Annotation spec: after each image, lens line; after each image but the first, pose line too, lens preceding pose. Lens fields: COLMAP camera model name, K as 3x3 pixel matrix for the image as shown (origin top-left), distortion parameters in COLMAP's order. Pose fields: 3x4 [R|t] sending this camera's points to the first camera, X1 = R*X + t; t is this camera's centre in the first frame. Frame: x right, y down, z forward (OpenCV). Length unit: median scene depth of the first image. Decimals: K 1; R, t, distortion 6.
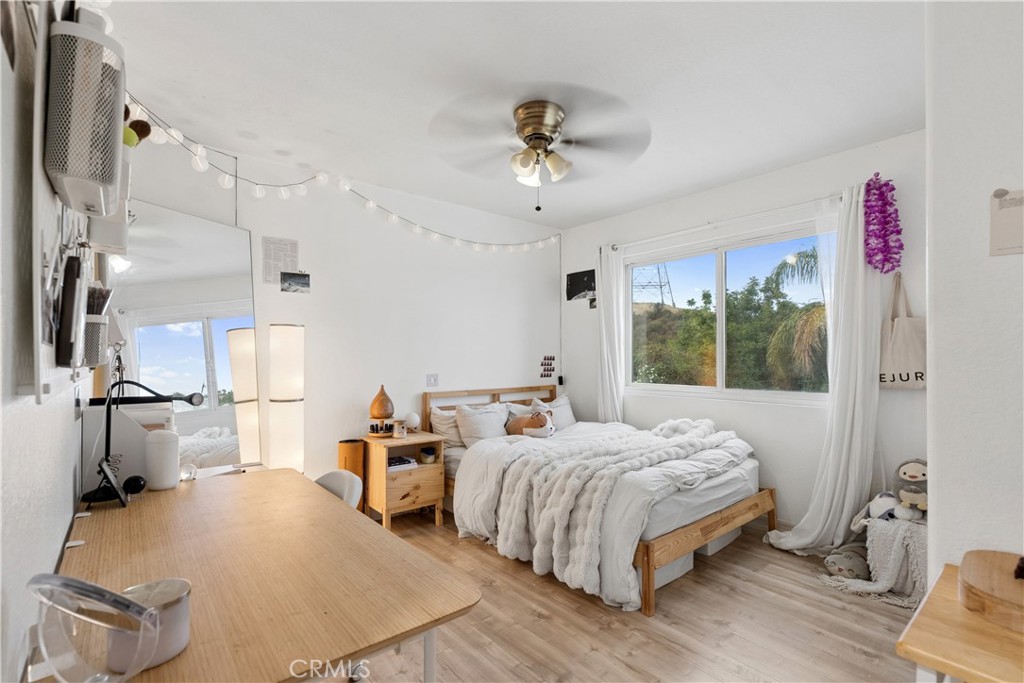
lens RADIAL K [[471.9, 0, 517.5], [0, 471.9, 349.6], [0, 0, 1]] dist [-0.007412, 0.003694]
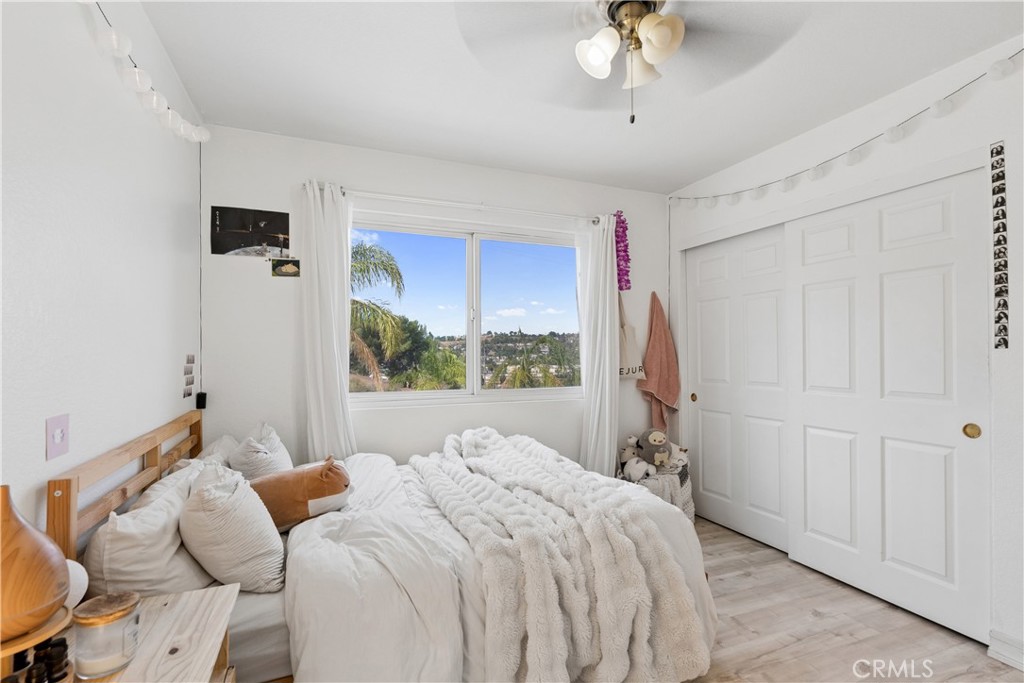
lens RADIAL K [[471.9, 0, 515.5], [0, 471.9, 348.9], [0, 0, 1]] dist [-0.007412, 0.003694]
pose [[0.305469, 0.007616, 0.952172, -0.327065], [-0.011219, 0.999927, -0.004399, 0.004679], [-0.952136, -0.009339, 0.305532, 0.532607]]
